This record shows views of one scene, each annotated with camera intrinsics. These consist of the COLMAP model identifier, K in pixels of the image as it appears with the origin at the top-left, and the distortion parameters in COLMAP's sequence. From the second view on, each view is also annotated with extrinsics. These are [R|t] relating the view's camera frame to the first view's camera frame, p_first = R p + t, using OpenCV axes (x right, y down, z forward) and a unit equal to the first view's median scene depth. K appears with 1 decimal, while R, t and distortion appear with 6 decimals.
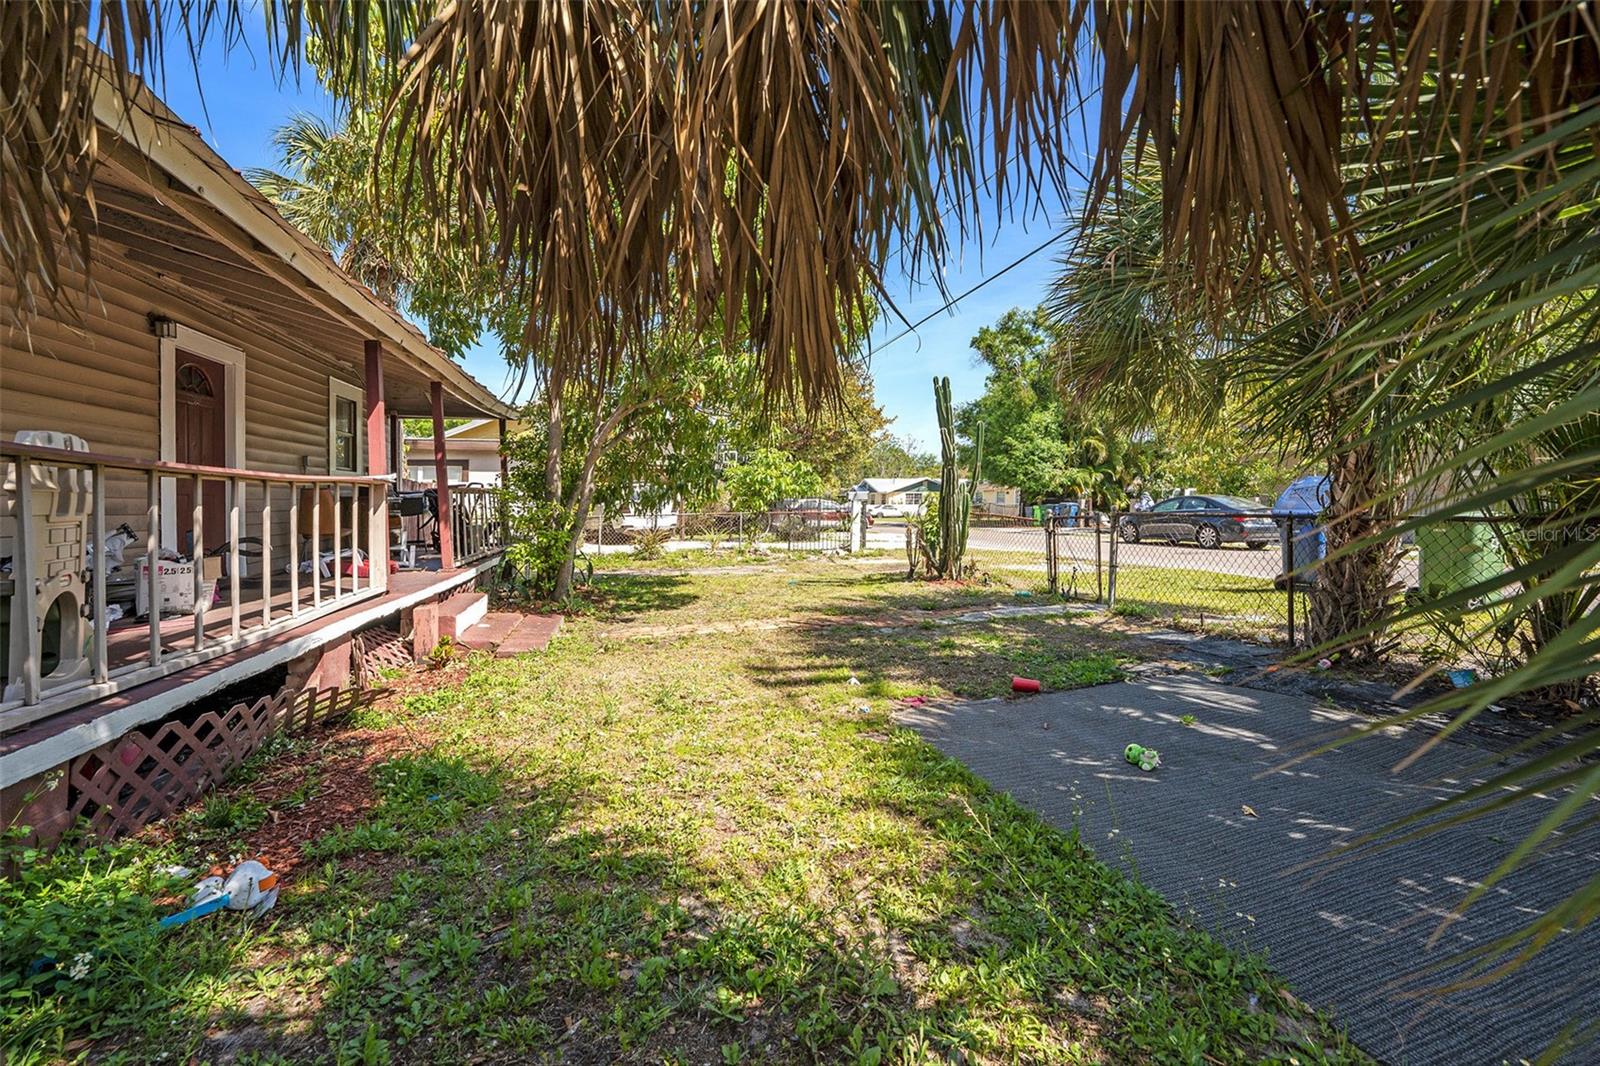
lens RADIAL K [[666.9, 0, 800.0], [0, 666.9, 533.0], [0, 0, 1]] dist [-0.024470, -0.000107]
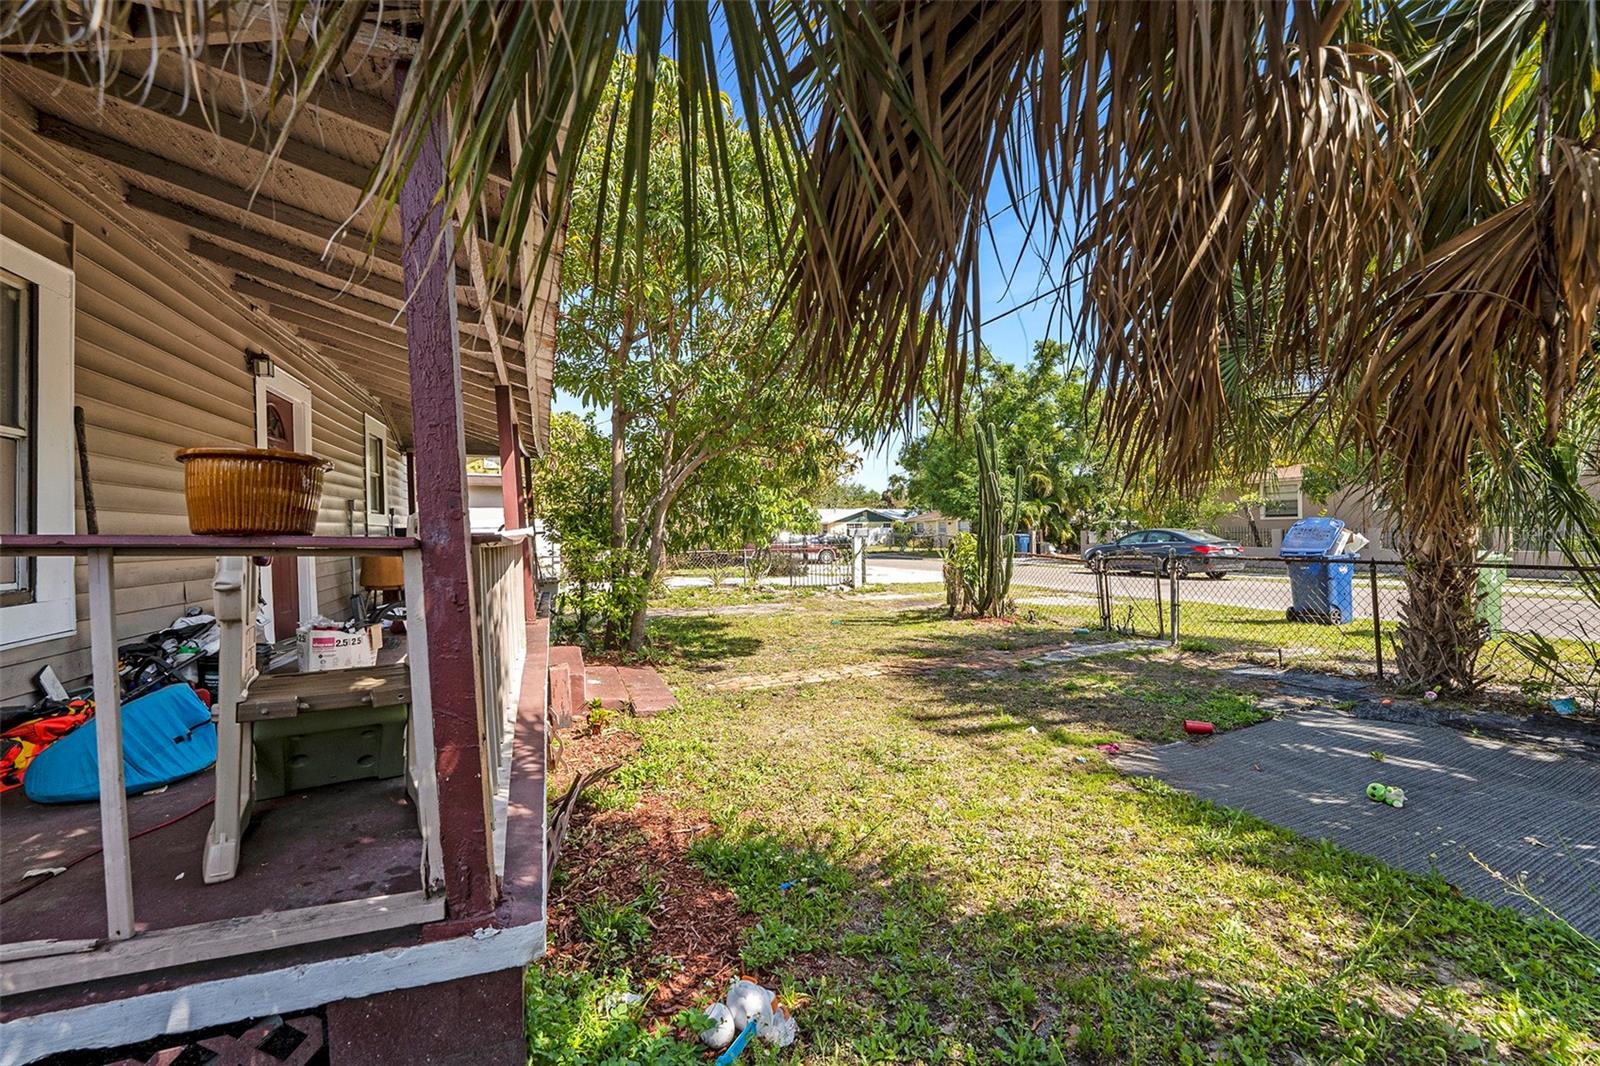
lens RADIAL K [[659.3, 0, 803.0], [0, 659.3, 557.4], [0, 0, 1]] dist [-0.035304, -0.000358]
pose [[0.992727, -0.010126, 0.119965, -0.243725], [0.010772, 0.999931, -0.004741, -0.027300], [-0.119908, 0.005999, 0.992767, 0.019514]]
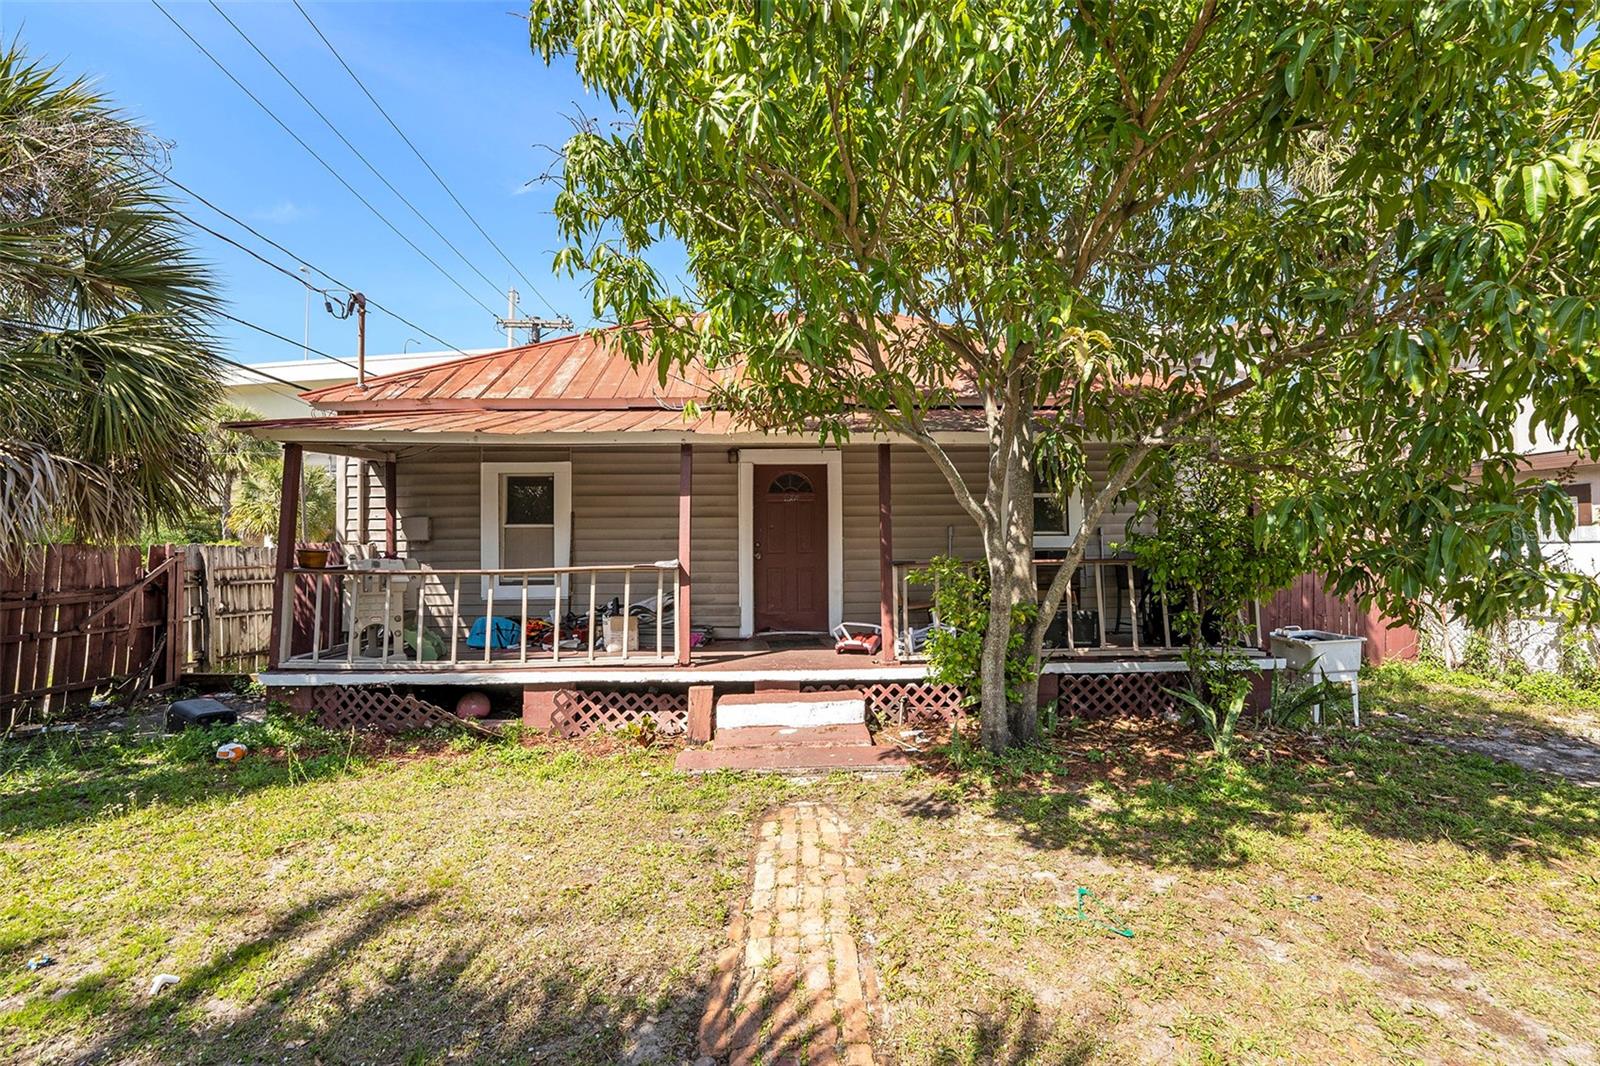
lens RADIAL K [[658.0, 0, 800.0], [0, 658.0, 533.0], [0, 0, 1]] dist [-0.023316, 0.000073]
pose [[-0.214865, -0.013071, -0.976556, 0.297736], [-0.031676, 0.999478, -0.006408, -0.093766], [0.976130, 0.029556, -0.215167, 1.001452]]
